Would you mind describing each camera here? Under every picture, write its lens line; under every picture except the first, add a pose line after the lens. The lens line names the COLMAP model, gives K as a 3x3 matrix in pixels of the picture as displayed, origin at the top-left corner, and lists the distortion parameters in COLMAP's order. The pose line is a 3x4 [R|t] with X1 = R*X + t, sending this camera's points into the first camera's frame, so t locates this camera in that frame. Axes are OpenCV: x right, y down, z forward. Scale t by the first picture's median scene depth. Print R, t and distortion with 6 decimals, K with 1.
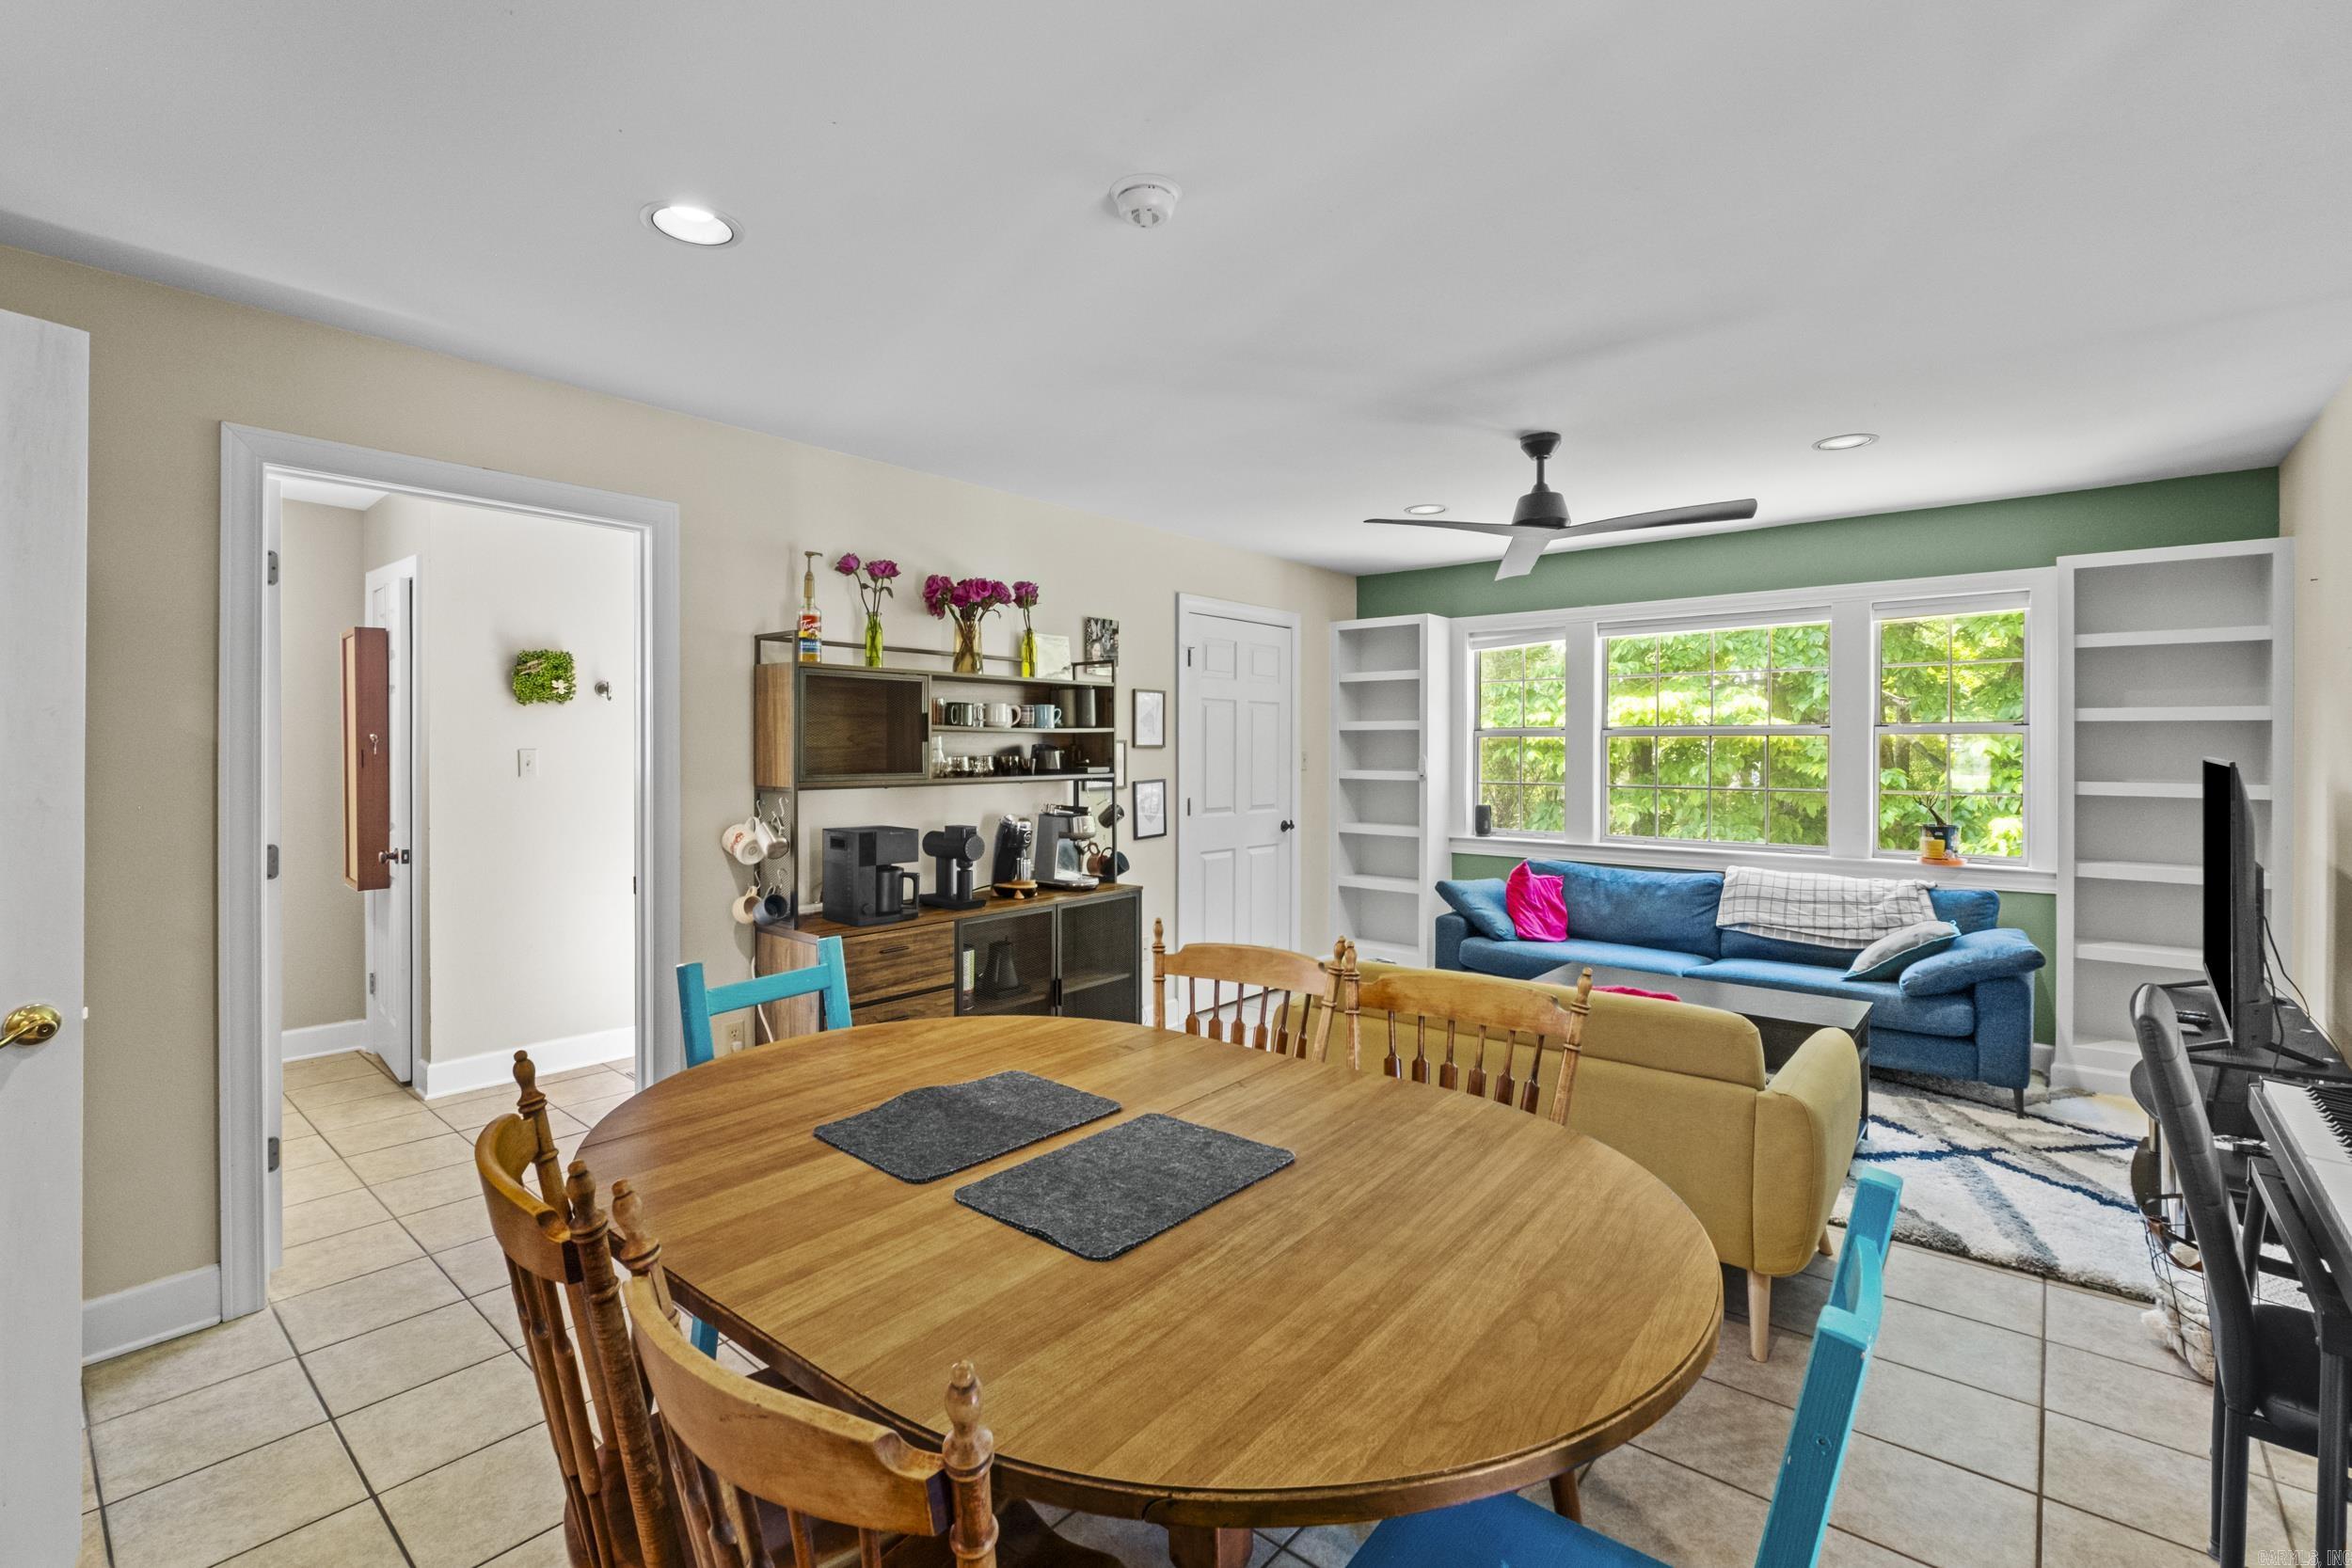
lens RADIAL K [[1037.0, 0, 1178.5], [0, 1037.0, 758.5], [0, 0, 1]] dist [-0.005780, -0.000239]
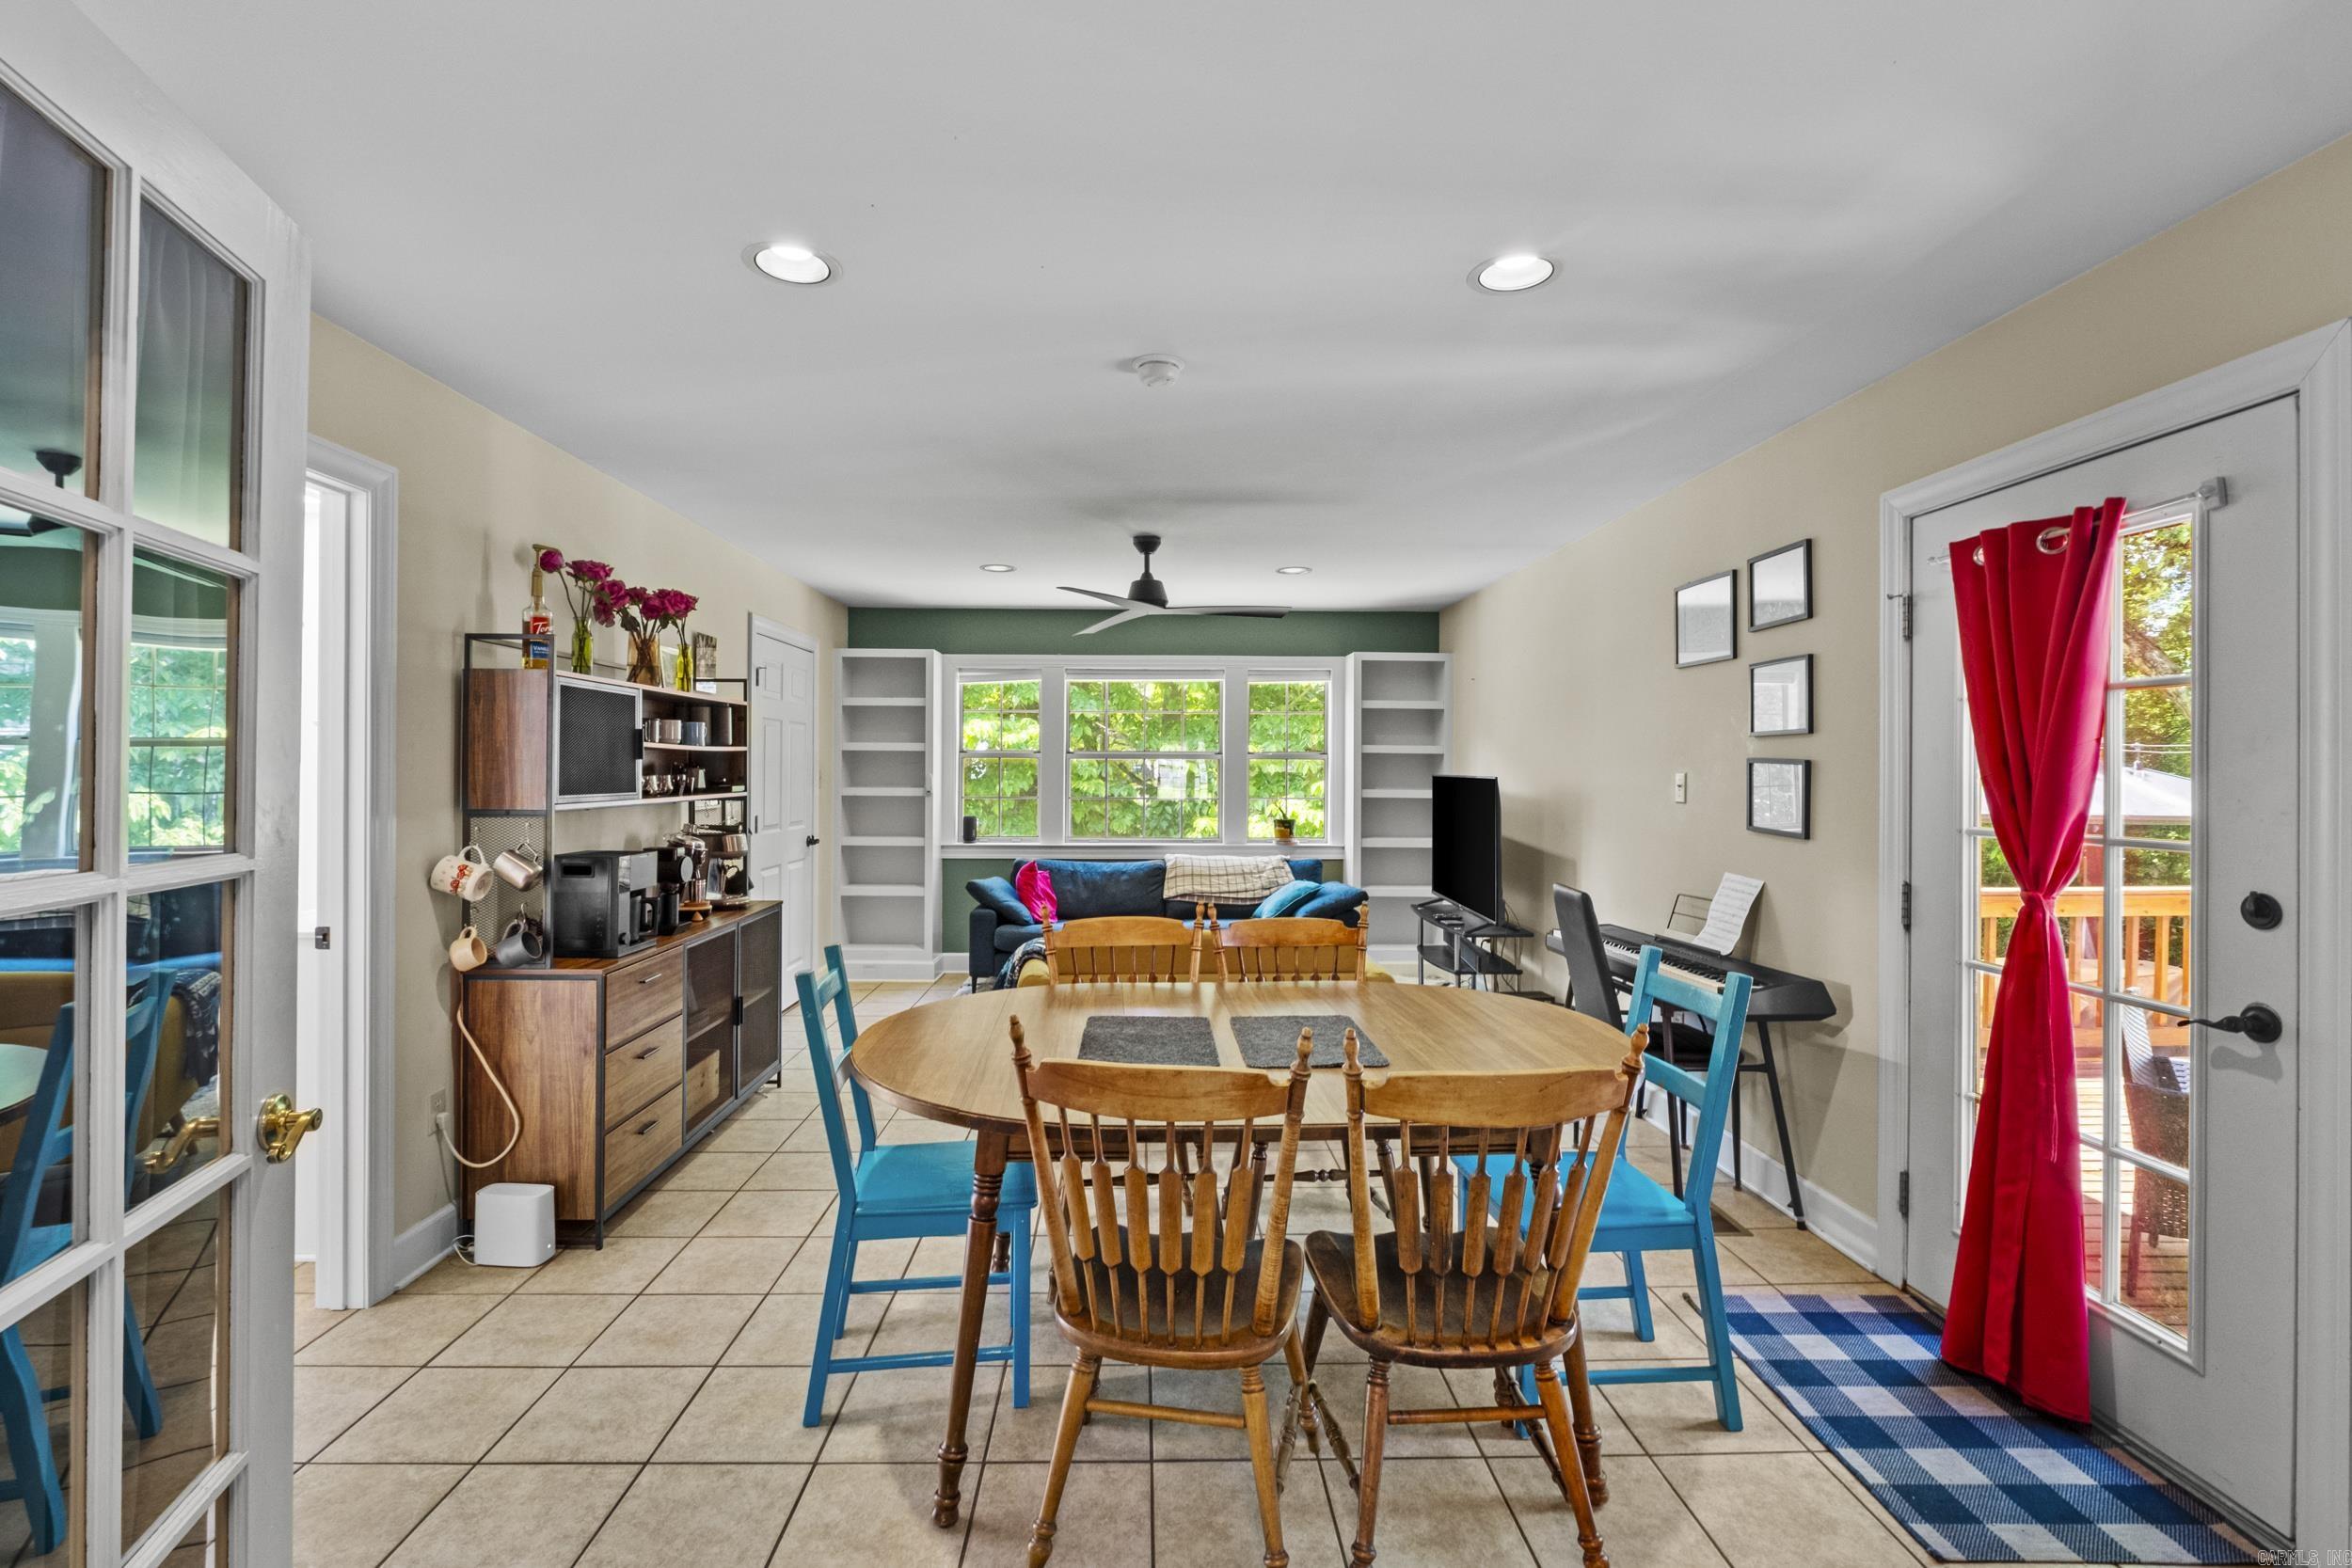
lens RADIAL K [[1037.0, 0, 1127.4], [0, 1037.0, 769.2], [0, 0, 1]] dist [-0.005780, -0.000239]
pose [[0.756756, 0.002449, 0.653693, -0.437202], [0.002874, 0.999971, -0.007073, 0.000886], [-0.653691, 0.007231, 0.756727, -0.005655]]
